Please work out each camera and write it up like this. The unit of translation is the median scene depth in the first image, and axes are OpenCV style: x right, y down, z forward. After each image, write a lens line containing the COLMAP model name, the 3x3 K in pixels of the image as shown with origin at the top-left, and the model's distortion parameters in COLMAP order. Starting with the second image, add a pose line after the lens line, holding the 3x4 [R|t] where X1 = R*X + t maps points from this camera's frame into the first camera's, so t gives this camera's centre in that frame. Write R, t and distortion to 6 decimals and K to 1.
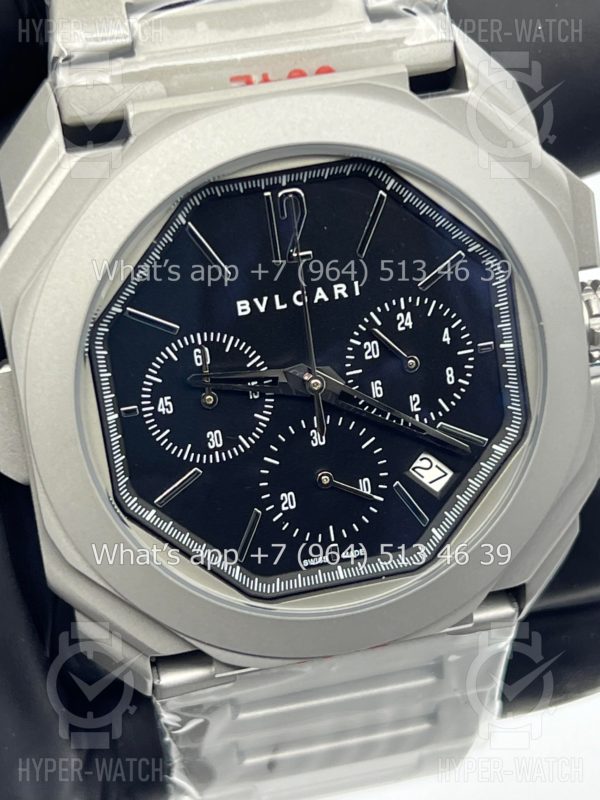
lens RADIAL K [[1907.5, 0, 301.2], [0, 1907.5, 396.9], [0, 0, 1]] dist [0.148743, 0.000000]
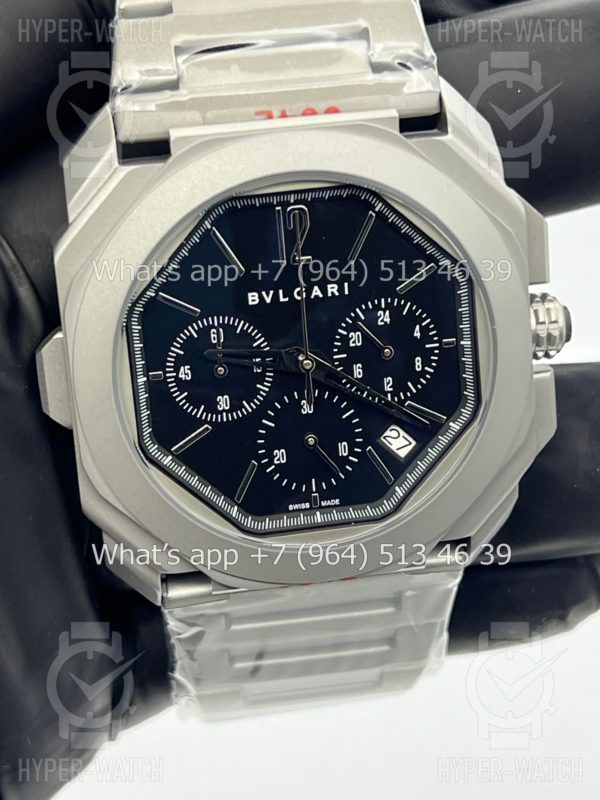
lens RADIAL K [[1907.5, 0, 299.9], [0, 1907.5, 398.4], [0, 0, 1]] dist [0.148743, 0.000000]
pose [[0.997206, 0.069213, -0.028105, 0.038534], [-0.068287, 0.997131, 0.032669, -0.024289], [0.030285, -0.030659, 0.999071, -0.232979]]
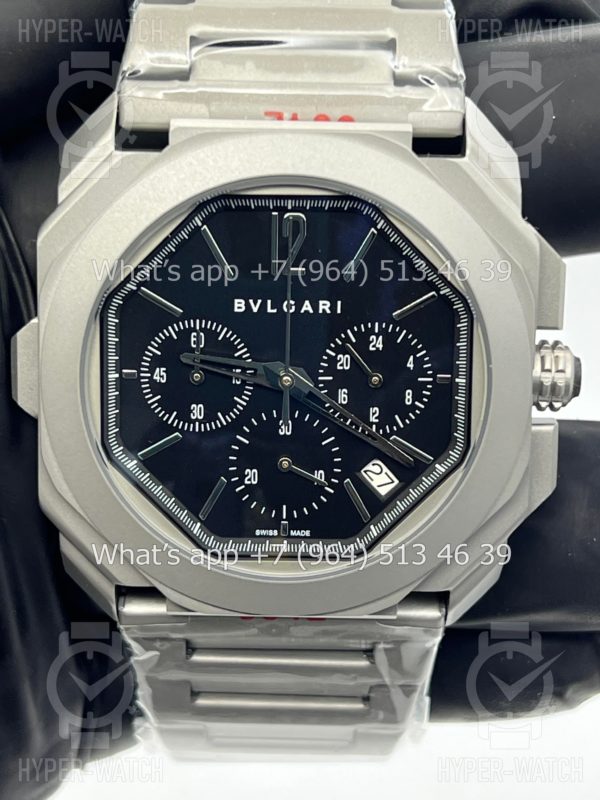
lens RADIAL K [[1907.5, 0, 301.9], [0, 1907.5, 401.0], [0, 0, 1]] dist [0.148743, 0.000000]
pose [[0.970104, 0.187199, -0.154453, 0.196563], [-0.191131, 0.981504, -0.010881, 0.016149], [0.149559, 0.040076, 0.987940, -0.150259]]
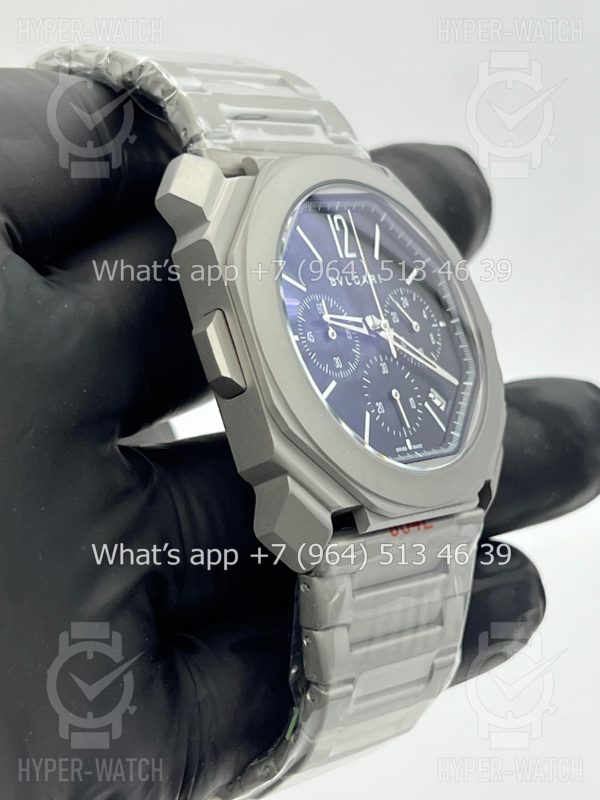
lens RADIAL K [[1907.5, 0, 298.8], [0, 1907.5, 399.3], [0, 0, 1]] dist [0.148743, 0.000000]
pose [[0.800107, -0.012158, 0.599734, -0.955413], [0.312727, 0.861631, -0.399743, 0.627604], [-0.511889, 0.507390, 0.693199, 0.002704]]
